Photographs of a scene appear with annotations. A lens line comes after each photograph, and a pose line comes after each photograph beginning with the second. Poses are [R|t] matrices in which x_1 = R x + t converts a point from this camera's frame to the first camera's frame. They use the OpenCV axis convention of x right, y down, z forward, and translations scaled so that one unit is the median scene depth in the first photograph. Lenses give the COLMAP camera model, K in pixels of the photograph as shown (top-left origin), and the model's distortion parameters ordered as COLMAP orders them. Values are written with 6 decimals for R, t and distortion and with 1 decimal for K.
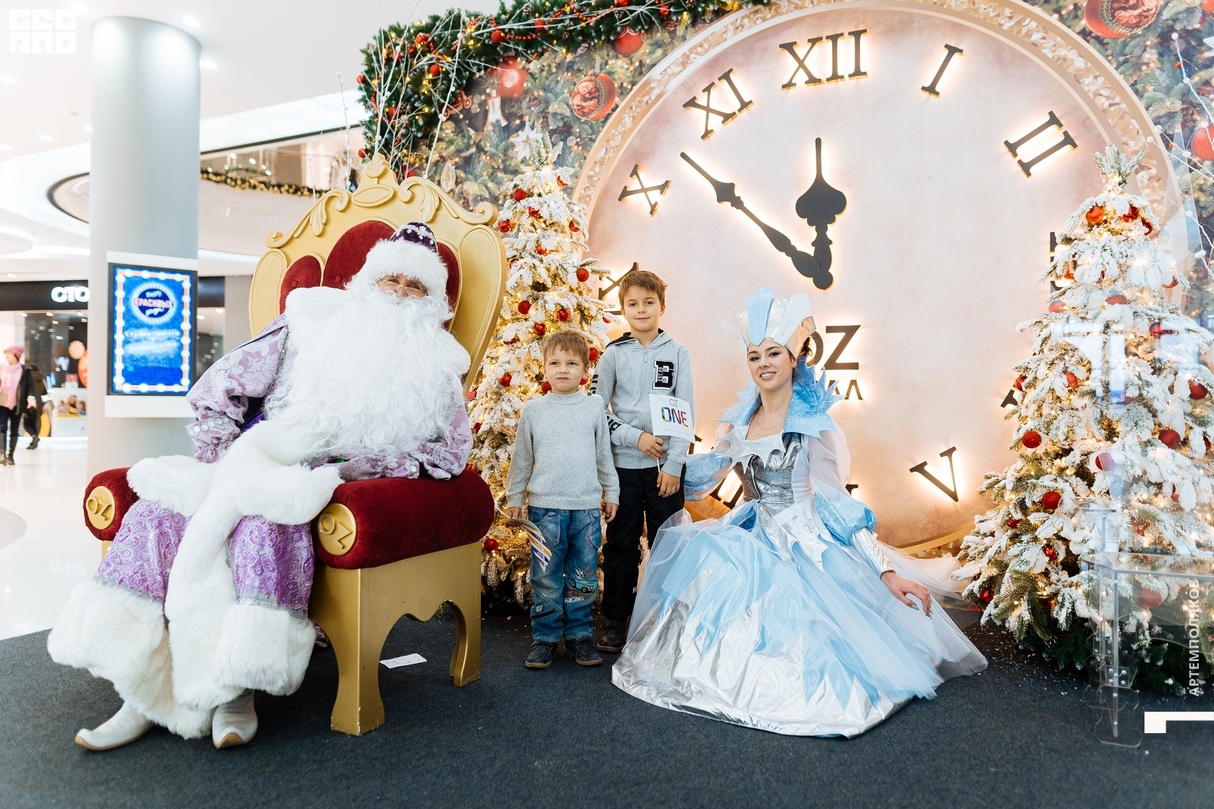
lens RADIAL K [[846.6, 0, 600.4], [0, 846.6, 397.2], [0, 0, 1]] dist [-0.003704, 0.006110]
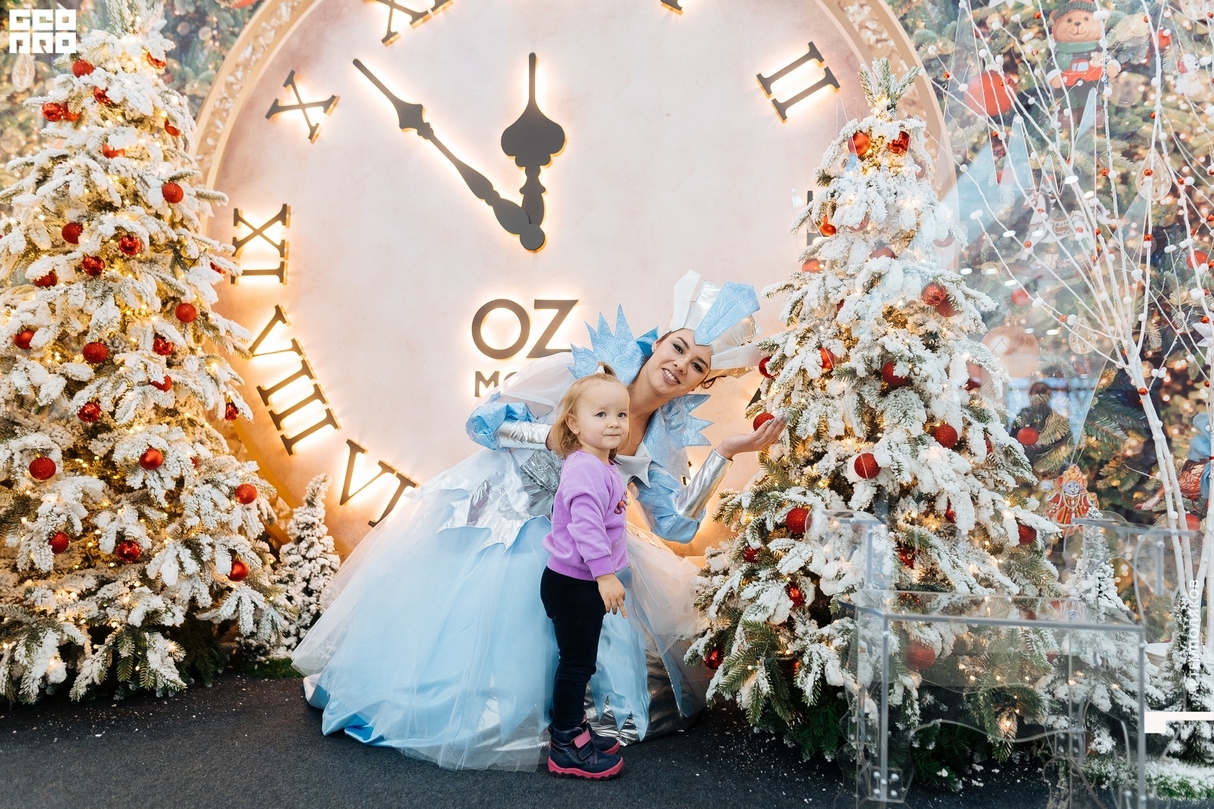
lens RADIAL K [[886.8, 0, 608.8], [0, 886.8, 418.3], [0, 0, 1]] dist [-0.002529, 0.005199]
pose [[0.966018, 0.036283, 0.255917, 0.132246], [-0.026763, 0.998818, -0.040584, 0.050482], [-0.257087, 0.032356, 0.965846, 0.227032]]
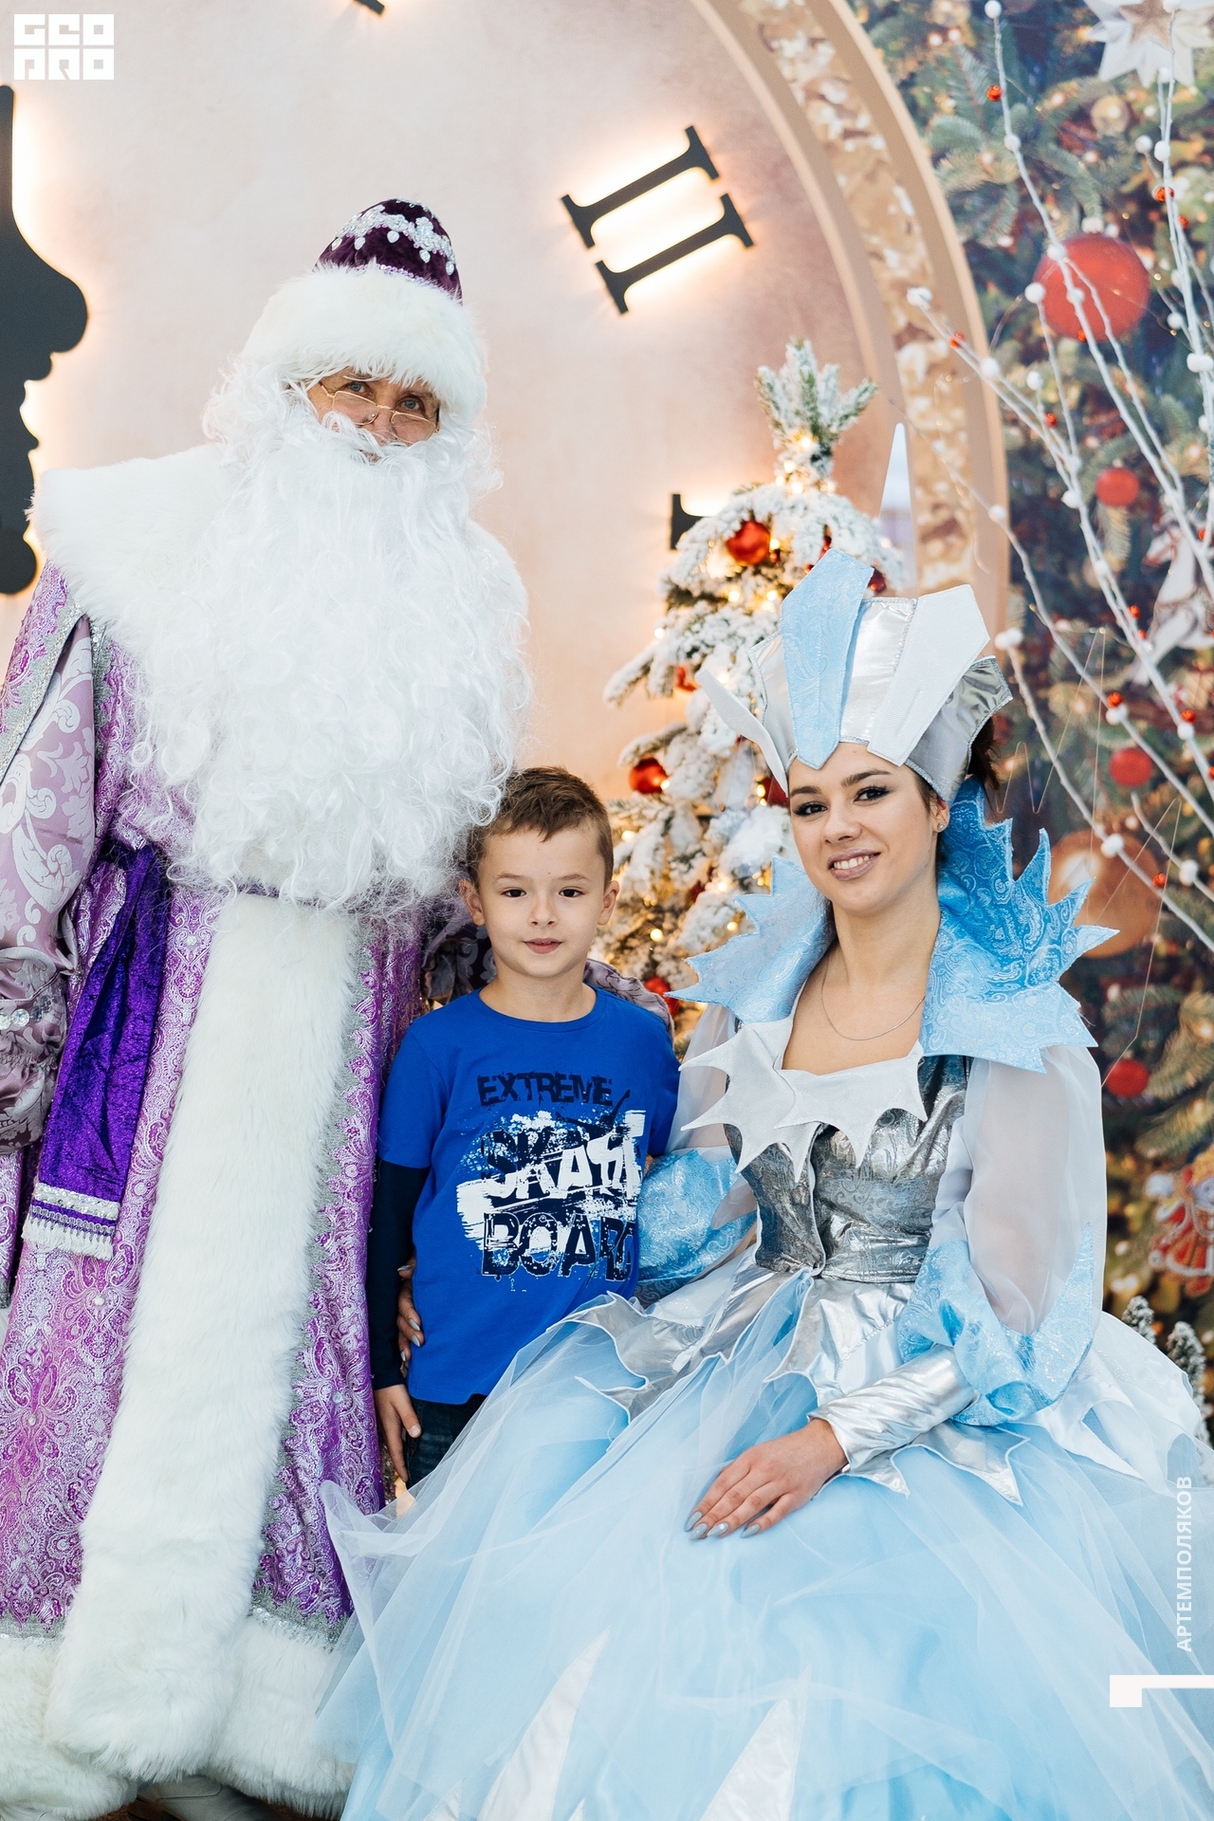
lens RADIAL K [[4753.6, 0, 565.4], [0, 4753.6, 1029.5], [0, 0, 1]] dist [-0.010955, 0.000000]
pose [[0.918024, -0.007713, 0.396450, -0.230466], [-0.046702, 0.990749, 0.127419, -0.199467], [-0.393765, -0.135489, 0.909171, -0.654338]]
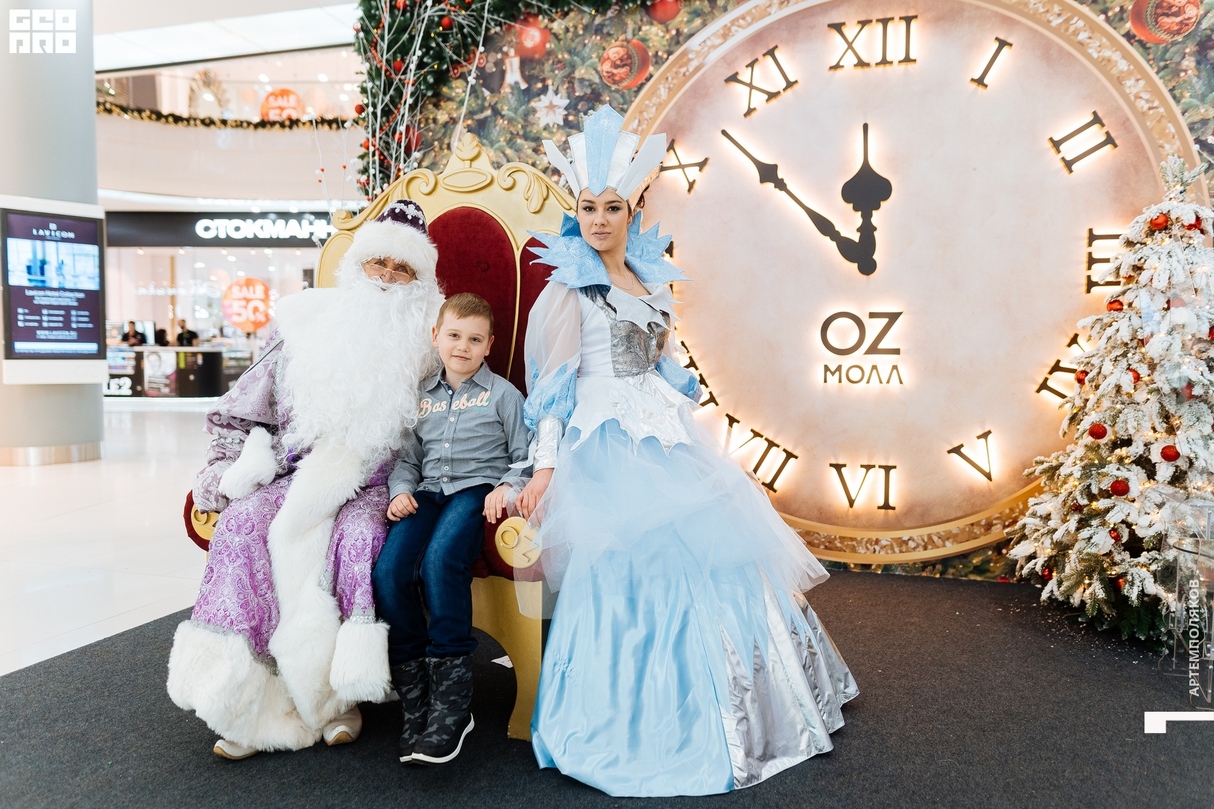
lens RADIAL K [[886.8, 0, 593.3], [0, 886.8, 410.2], [0, 0, 1]] dist [-0.002529, 0.005199]
pose [[0.989714, -0.007521, 0.142859, -0.215908], [-0.003380, 0.997109, 0.075911, -0.045128], [-0.143017, -0.075613, 0.986828, -0.018500]]
